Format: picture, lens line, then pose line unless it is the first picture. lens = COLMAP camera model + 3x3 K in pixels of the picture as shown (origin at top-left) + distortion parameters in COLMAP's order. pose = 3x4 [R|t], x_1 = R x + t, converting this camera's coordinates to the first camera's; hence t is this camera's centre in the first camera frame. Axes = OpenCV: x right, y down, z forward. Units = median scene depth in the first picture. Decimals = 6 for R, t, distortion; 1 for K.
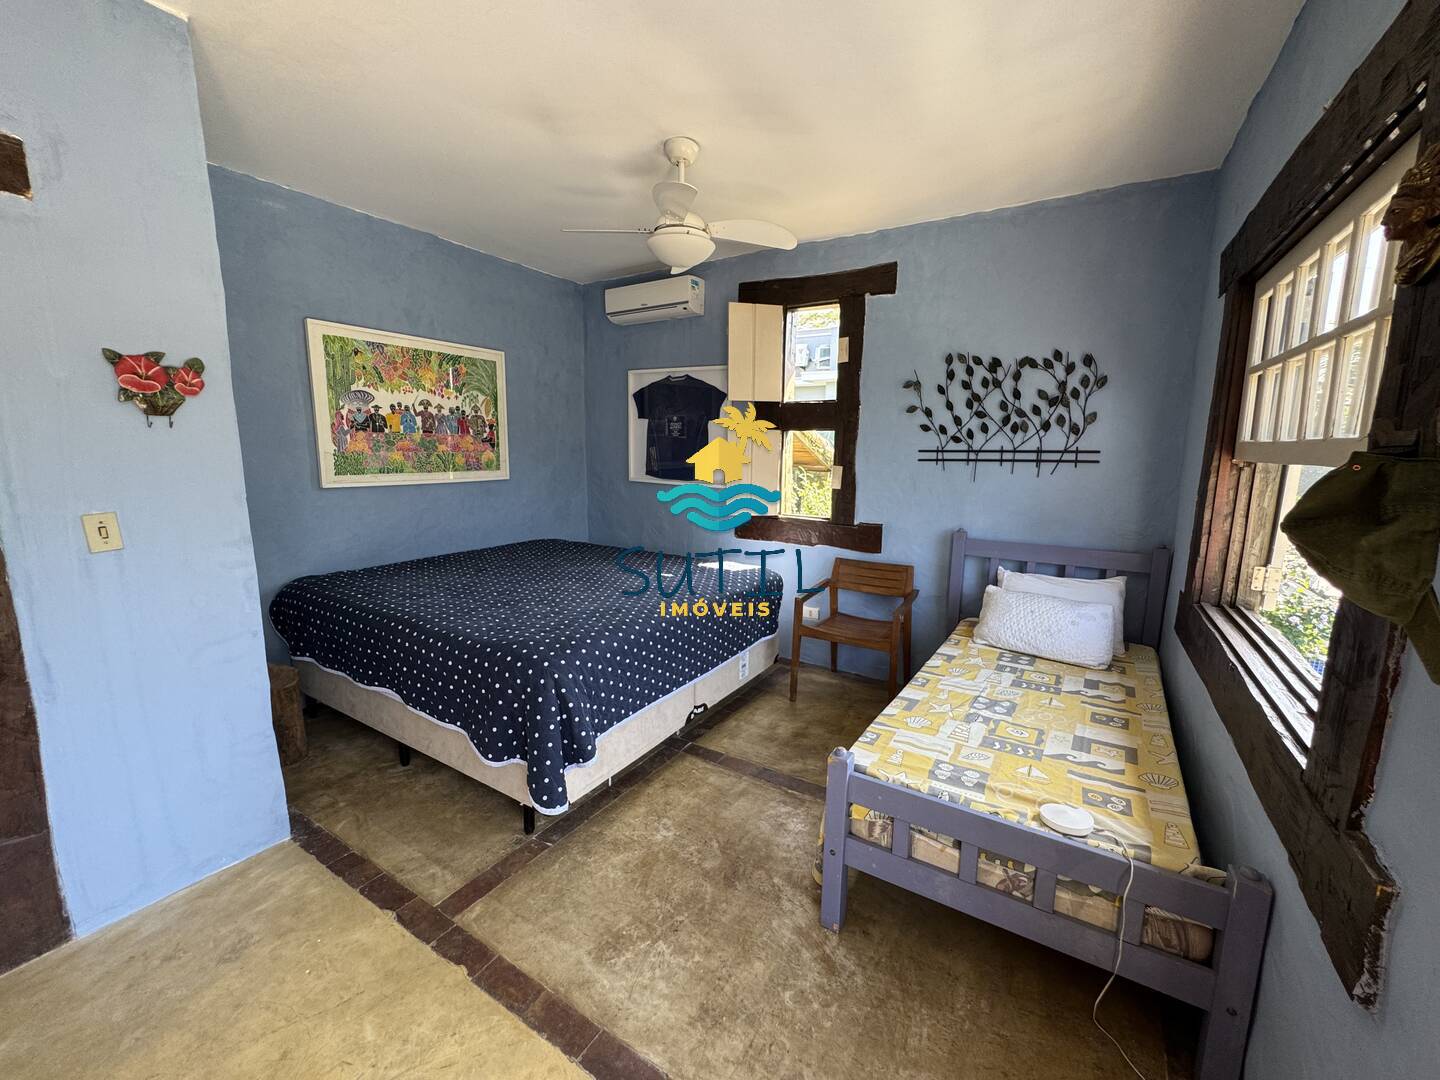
lens RADIAL K [[577.0, 0, 718.8], [0, 577.0, 539.5], [0, 0, 1]] dist [-0.008949, 0.001431]
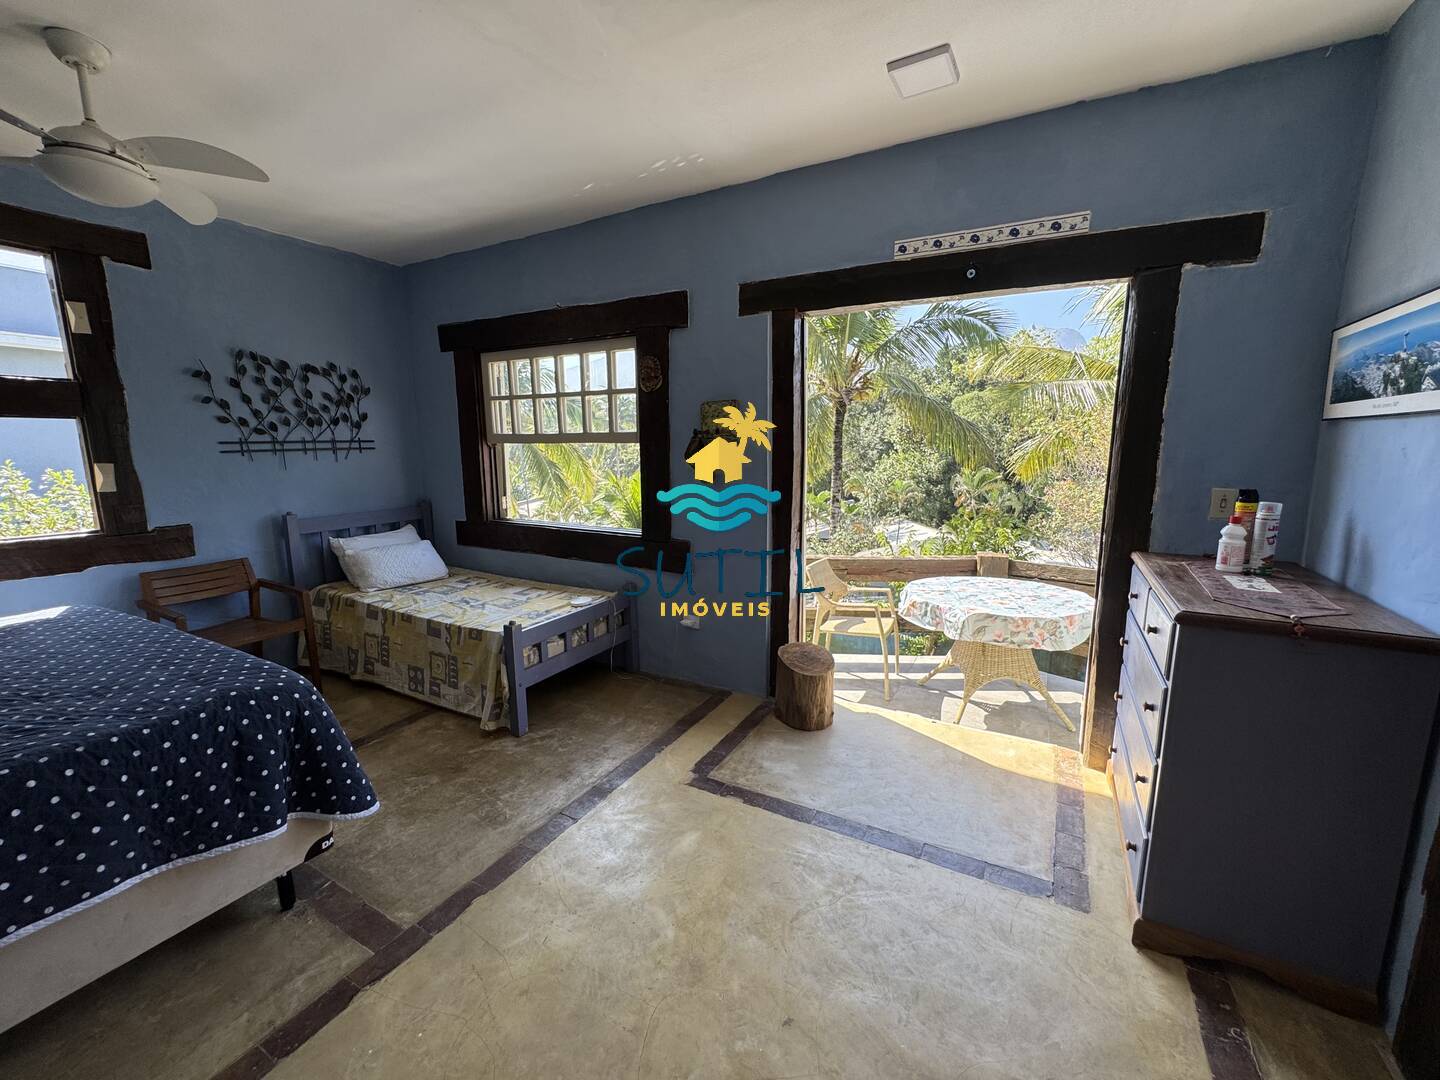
lens RADIAL K [[577.0, 0, 714.8], [0, 577.0, 537.5], [0, 0, 1]] dist [-0.008949, 0.001431]
pose [[-0.045912, -0.172461, 0.983946, -0.758113], [0.162386, 0.970595, 0.177698, -0.036193], [-0.985659, 0.167938, -0.016556, 0.226949]]
